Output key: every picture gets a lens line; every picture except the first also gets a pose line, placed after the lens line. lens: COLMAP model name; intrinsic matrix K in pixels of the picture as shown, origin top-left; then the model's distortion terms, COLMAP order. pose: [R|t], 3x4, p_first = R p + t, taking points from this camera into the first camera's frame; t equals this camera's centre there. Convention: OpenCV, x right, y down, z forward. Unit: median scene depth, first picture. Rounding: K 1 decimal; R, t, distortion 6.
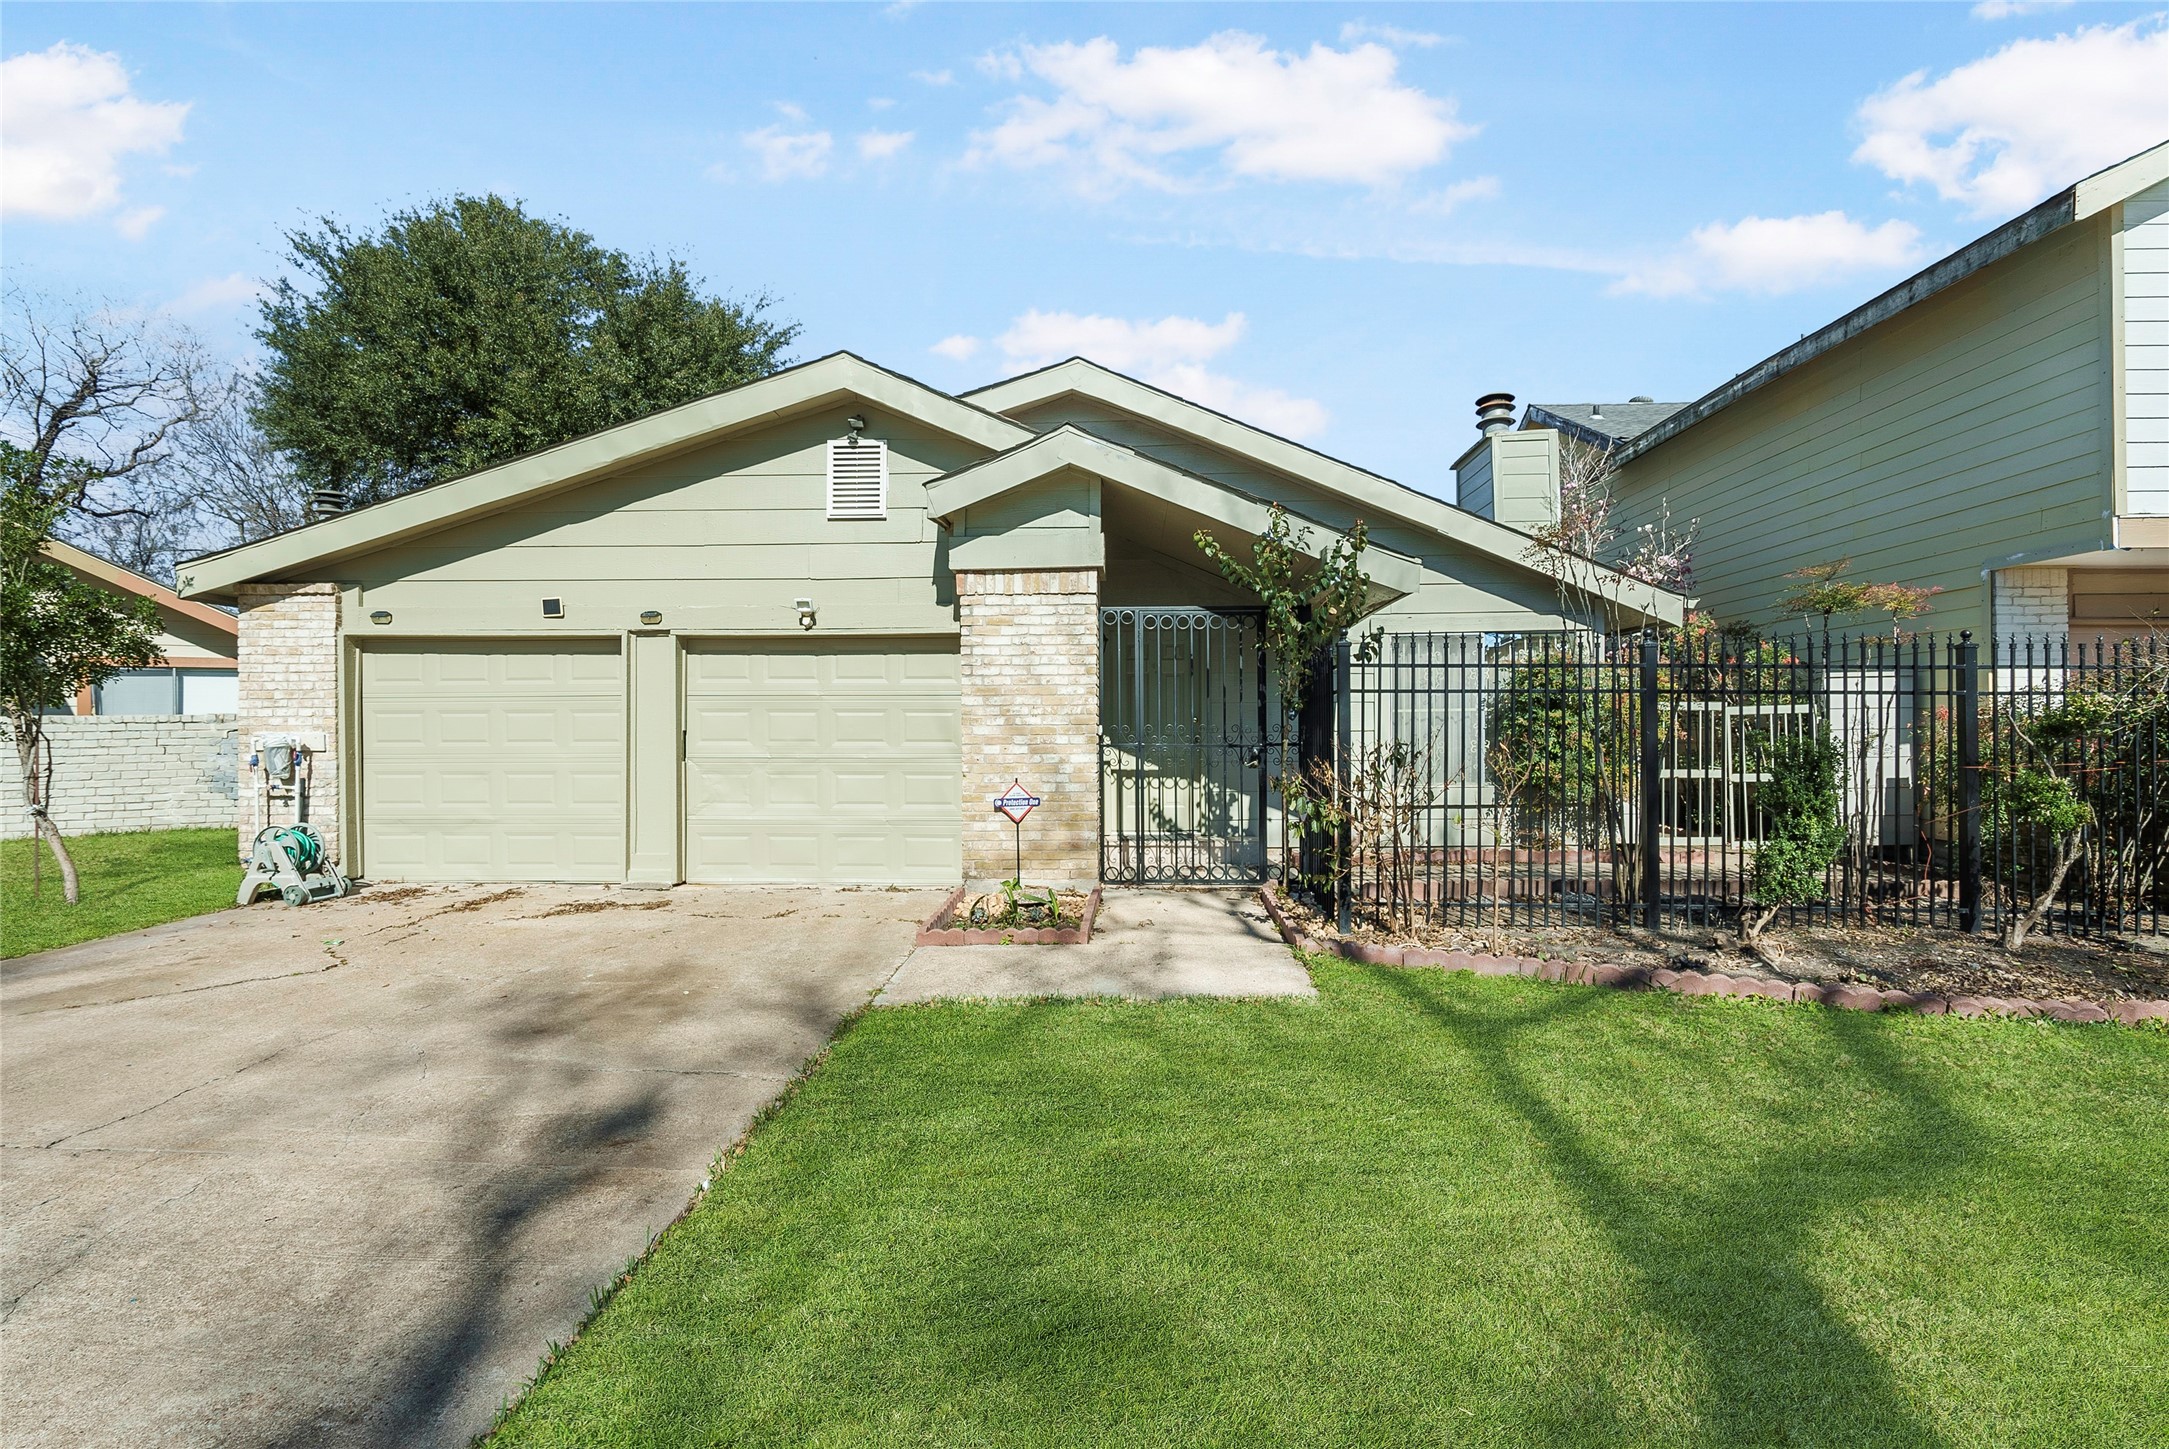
lens RADIAL K [[1021.0, 0, 1079.3], [0, 1021.0, 732.3], [0, 0, 1]] dist [0.002279, 0.000493]
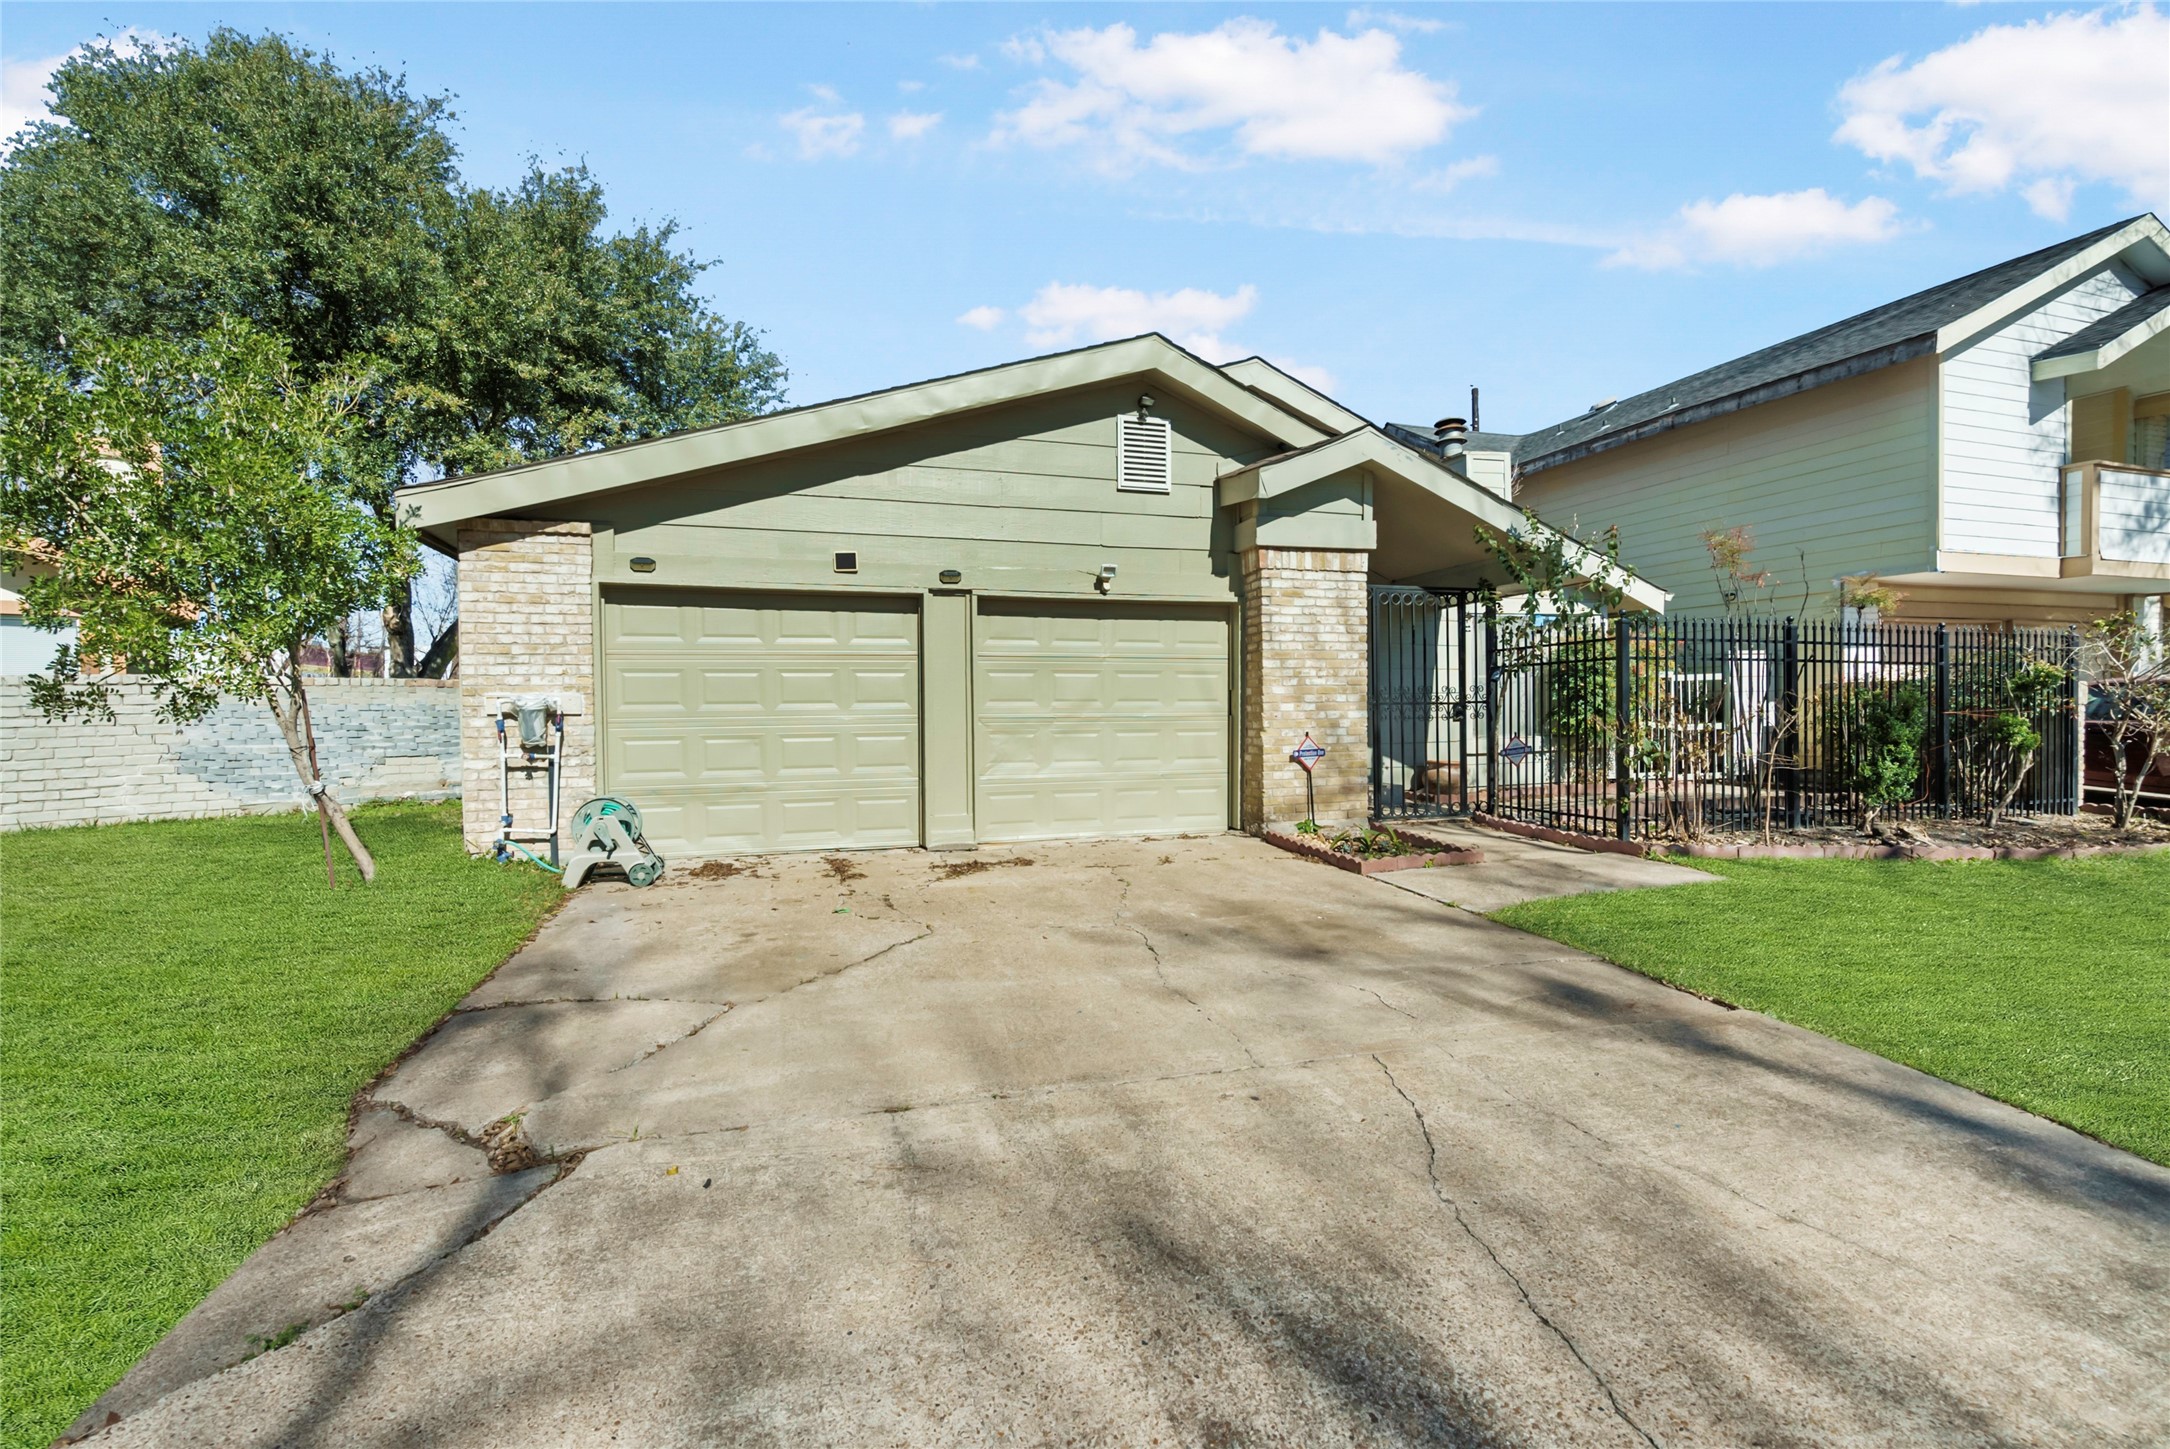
lens RADIAL K [[1008.5, 0, 1085.0], [0, 1008.5, 724.5], [0, 0, 1]] dist [0.000732, 0.000676]
pose [[0.934034, -0.011689, 0.356992, -0.653282], [0.004754, 0.999783, 0.020300, 0.011713], [-0.357152, -0.017264, 0.933887, 0.037357]]
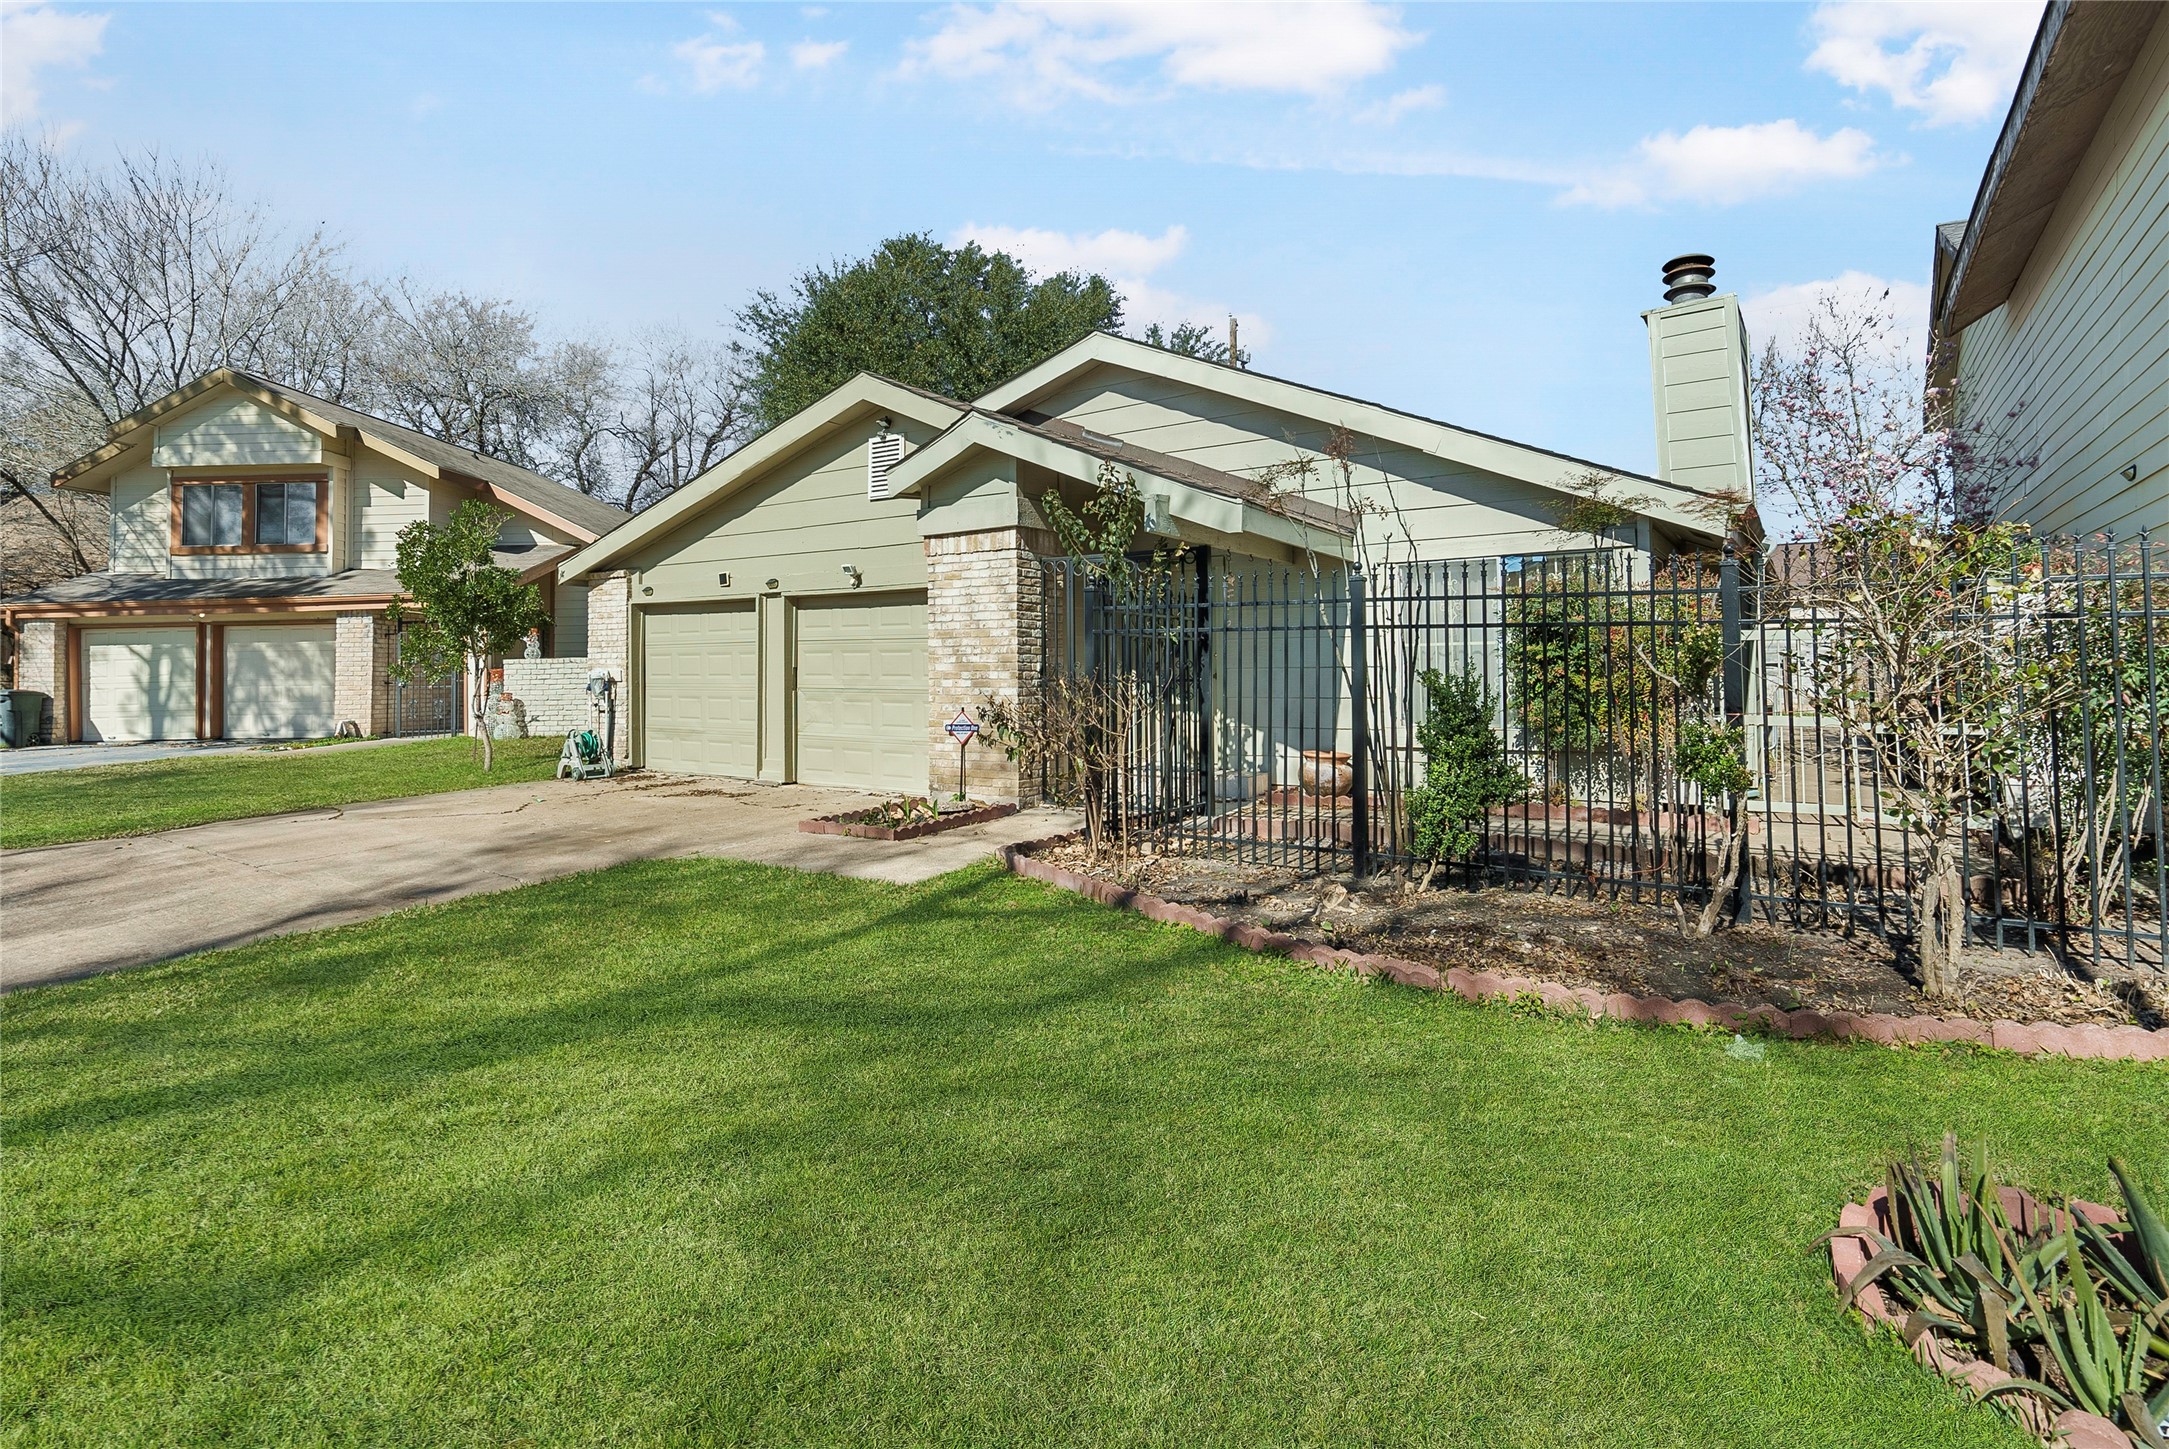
lens RADIAL K [[1021.1, 0, 1087.6], [0, 1021.1, 641.1], [0, 0, 1]] dist [-0.000368, -0.000039]
pose [[0.865783, -0.013197, -0.500245, 0.622379], [0.000166, 0.999660, -0.026085, -0.001180], [0.500419, 0.022501, 0.865491, 0.040747]]
